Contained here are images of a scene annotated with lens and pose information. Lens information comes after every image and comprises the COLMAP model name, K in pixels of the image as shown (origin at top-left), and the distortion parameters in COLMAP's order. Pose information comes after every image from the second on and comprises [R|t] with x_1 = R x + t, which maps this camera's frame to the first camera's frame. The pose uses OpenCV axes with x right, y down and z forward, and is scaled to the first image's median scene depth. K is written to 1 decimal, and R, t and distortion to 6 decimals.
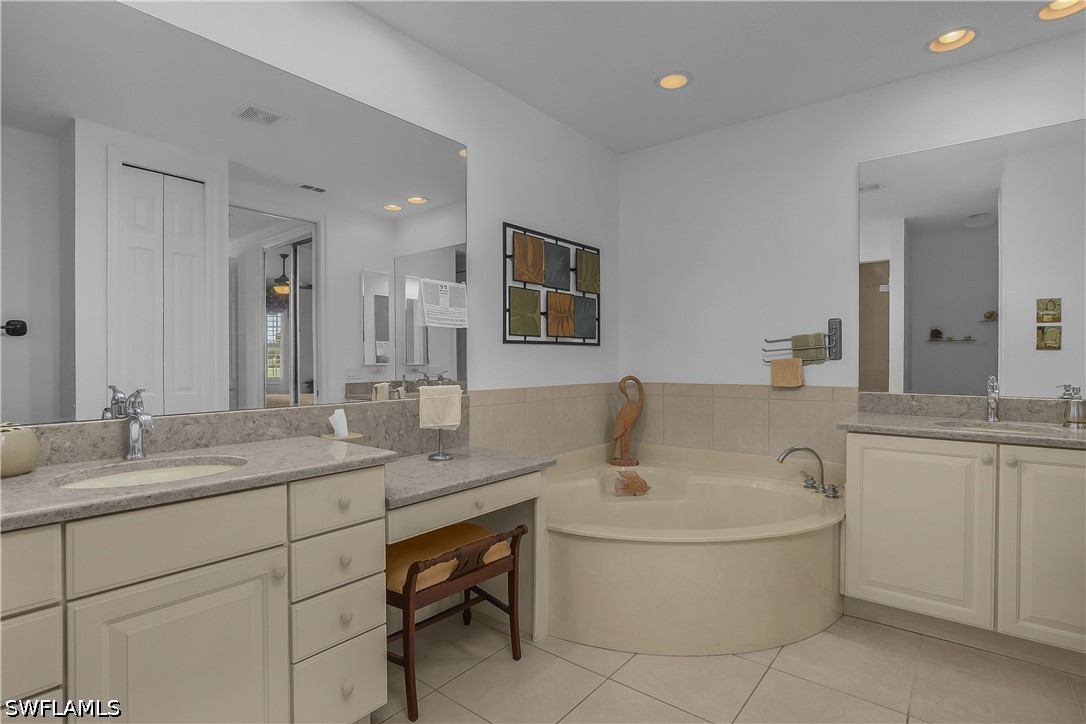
lens RADIAL K [[541.0, 0, 540.8], [0, 541.0, 359.6], [0, 0, 1]] dist [-0.021890, 0.005920]
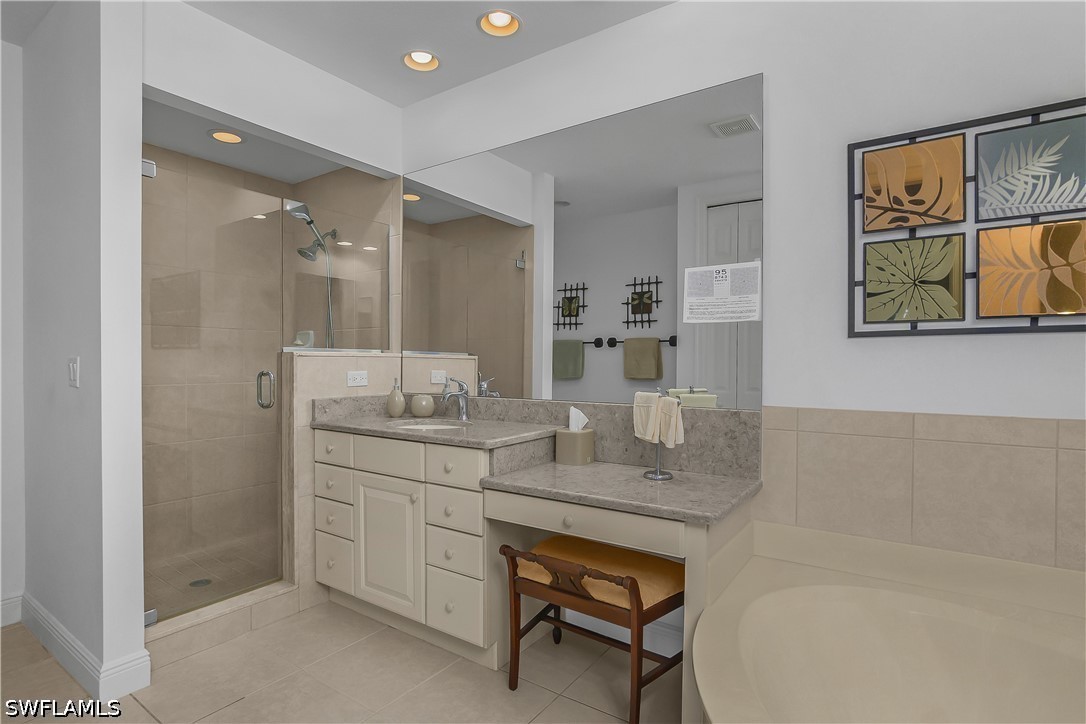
lens RADIAL K [[541.0, 0, 540.6], [0, 541.0, 365.2], [0, 0, 1]] dist [-0.021890, 0.005920]
pose [[0.074035, 0.006317, -0.997236, 0.590878], [-0.003334, 0.999976, 0.006087, -0.000798], [0.997250, 0.002874, 0.074054, 0.668166]]
